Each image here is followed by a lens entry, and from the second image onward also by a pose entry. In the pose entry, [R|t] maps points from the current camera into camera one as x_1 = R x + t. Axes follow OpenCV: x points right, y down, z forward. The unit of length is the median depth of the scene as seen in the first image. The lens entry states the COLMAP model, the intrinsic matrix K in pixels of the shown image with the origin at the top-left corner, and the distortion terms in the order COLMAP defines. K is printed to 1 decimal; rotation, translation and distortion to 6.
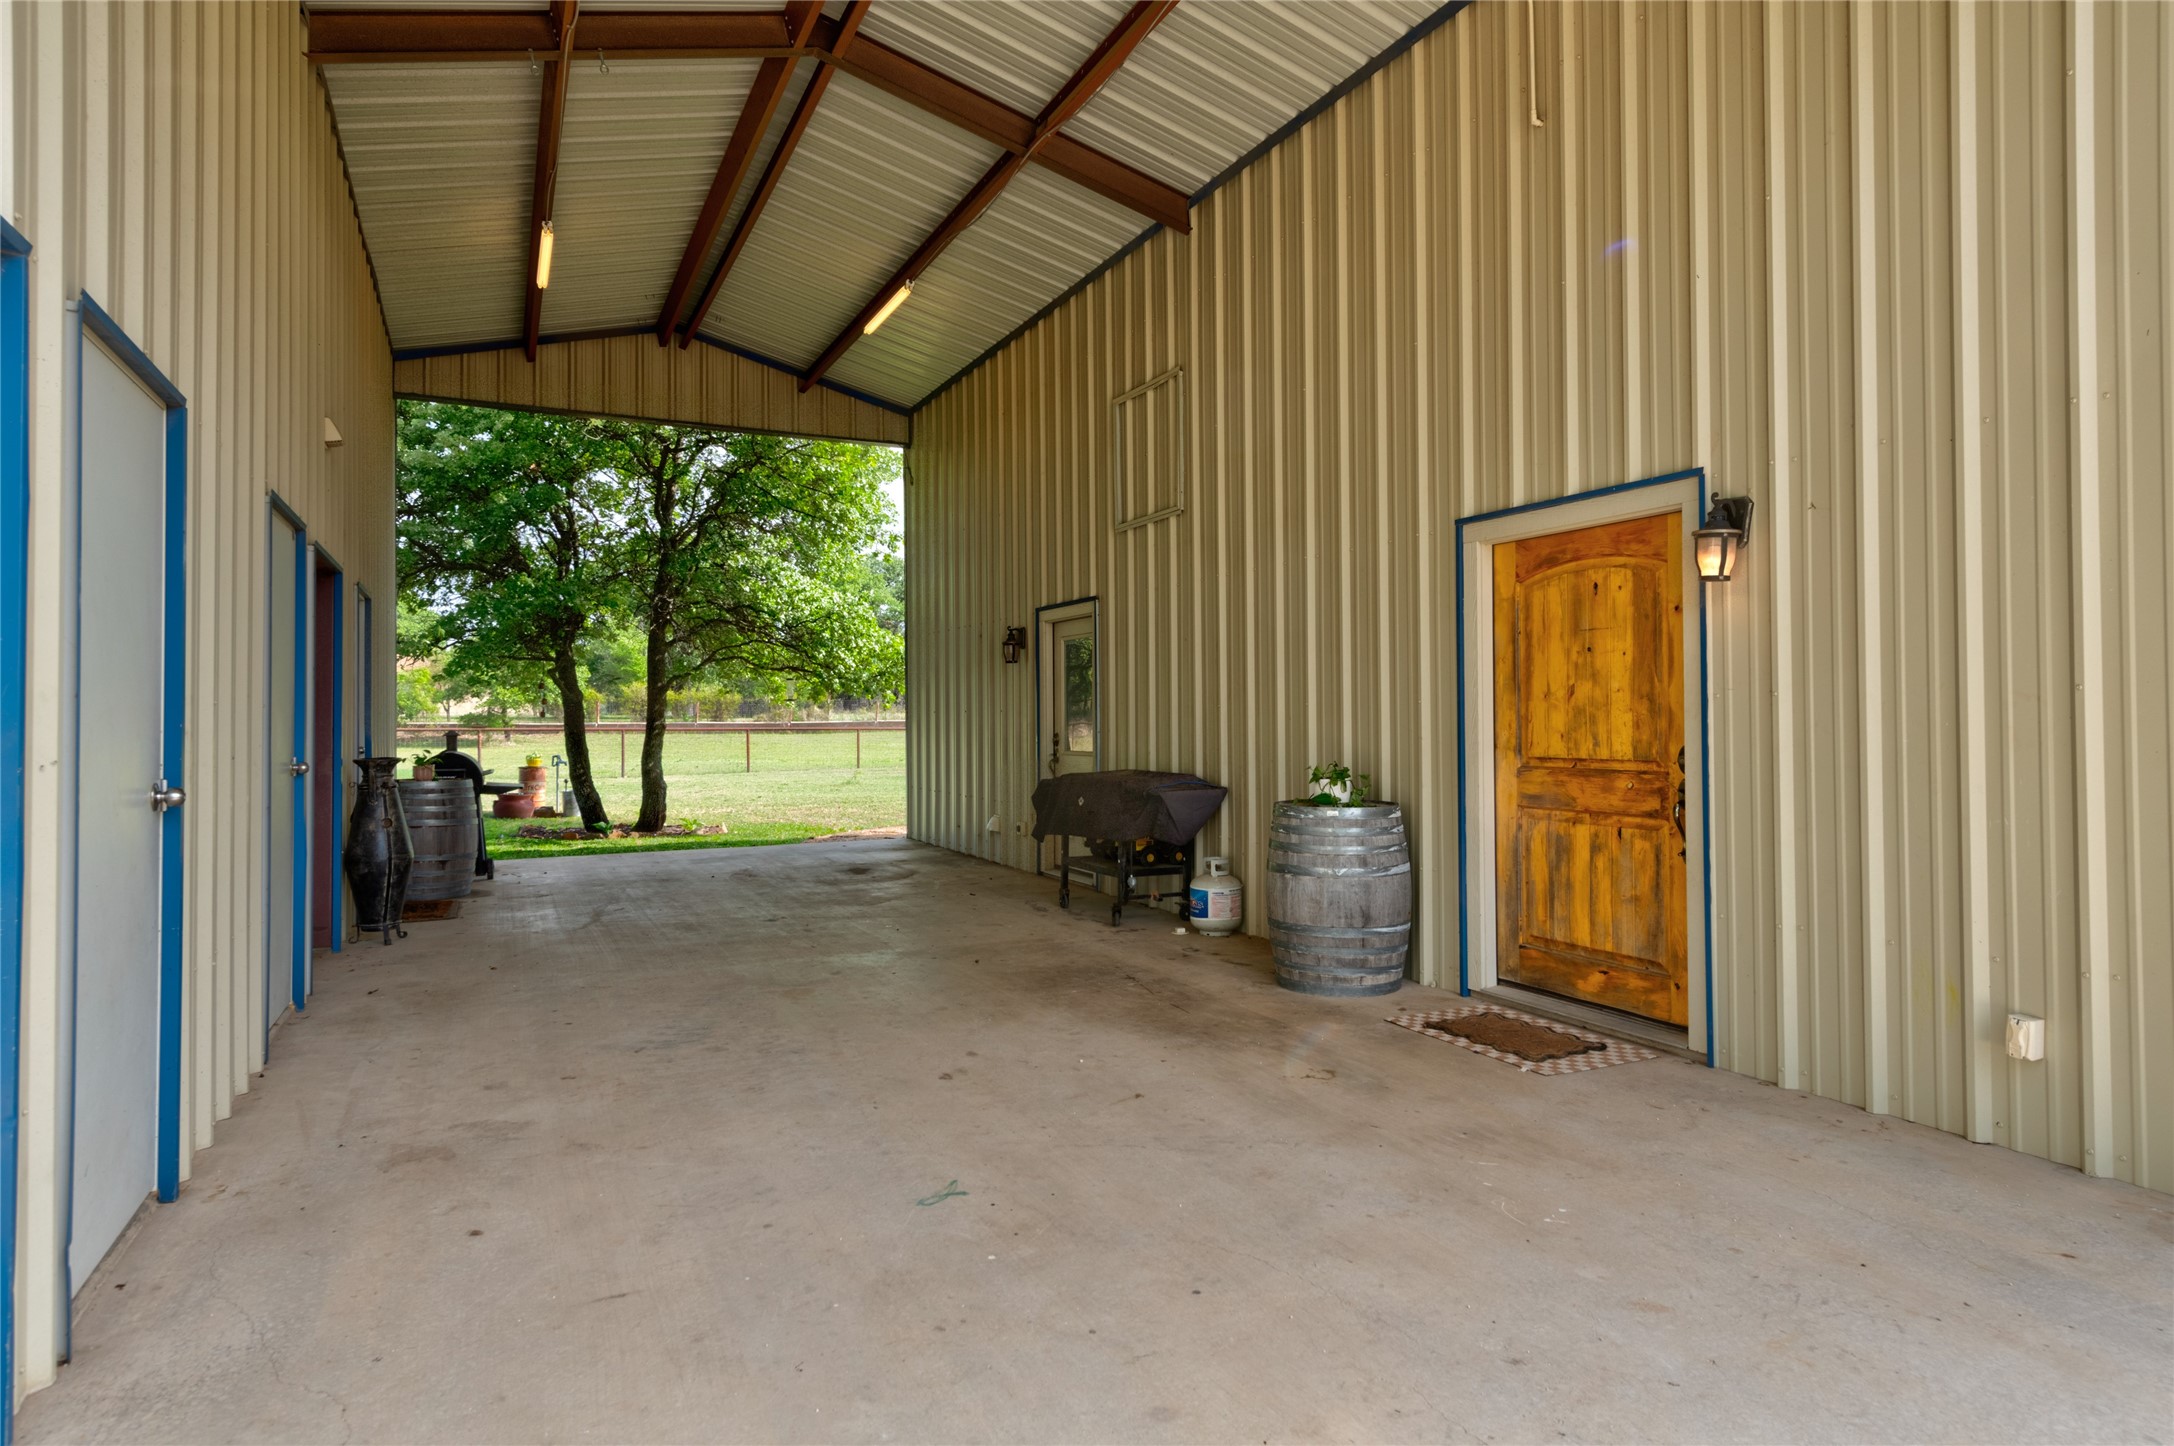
lens RADIAL K [[1237.7, 0, 1084.1], [0, 1237.7, 711.9], [0, 0, 1]] dist [0.031529, -0.016586]
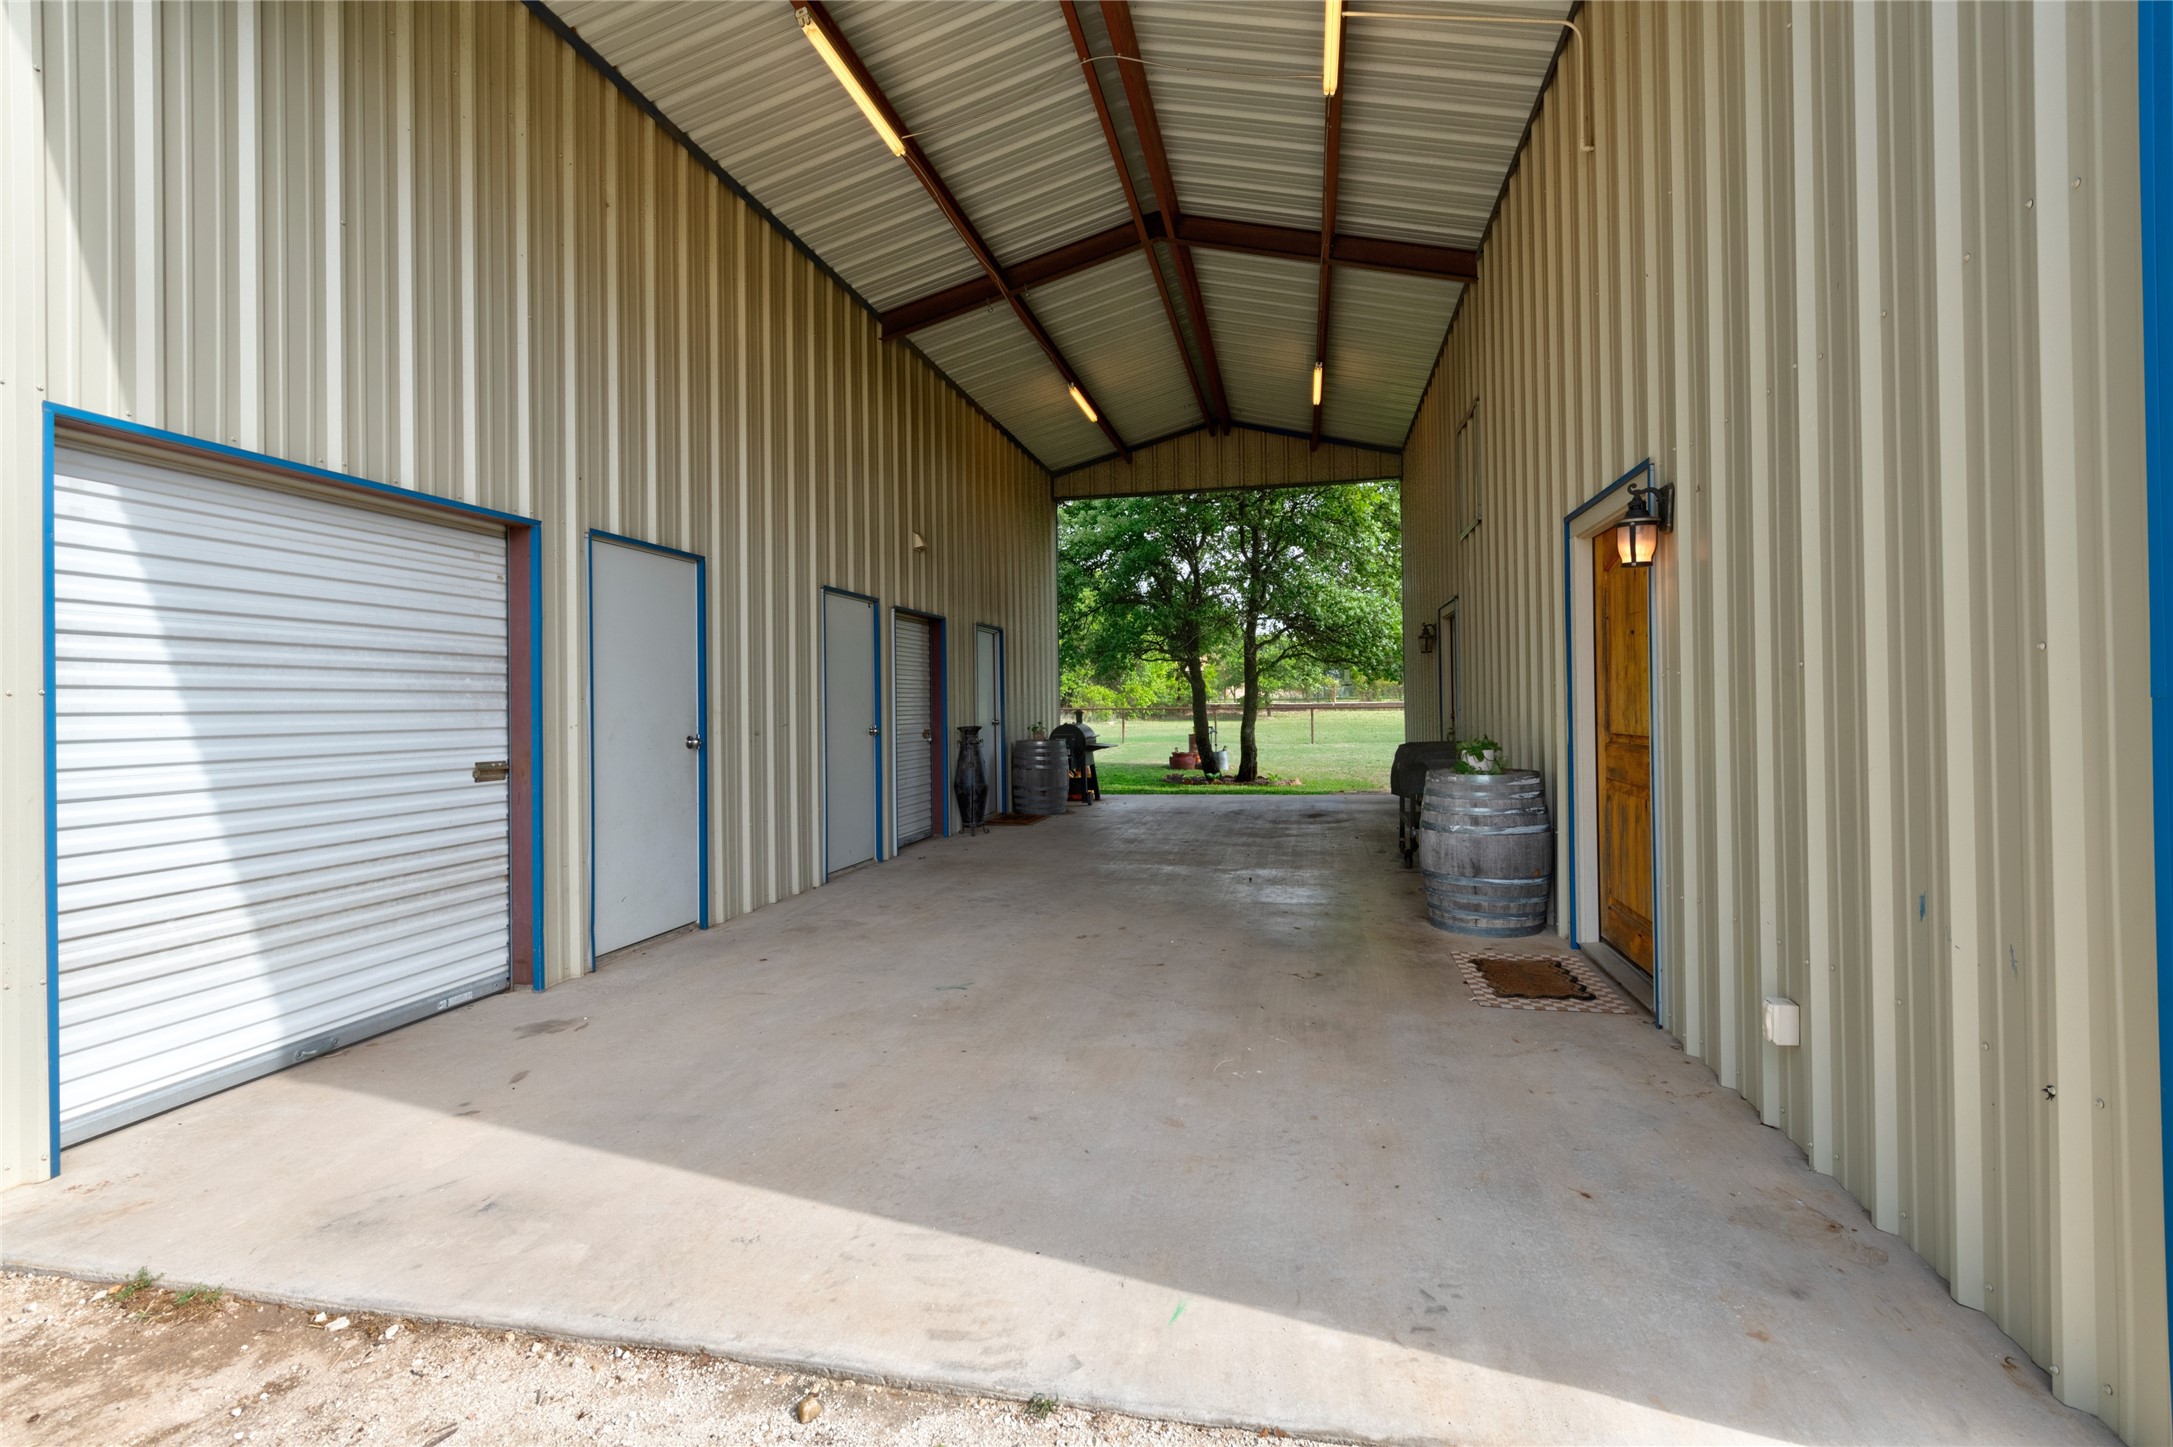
lens RADIAL K [[999.6, 0, 1081.9], [0, 999.6, 711.2], [0, 0, 1]] dist [0.002582, 0.000078]
pose [[0.782815, -0.001950, -0.622252, 0.522341], [0.013455, 0.999814, 0.013794, -0.000844], [0.622110, -0.019171, 0.782695, 0.033388]]
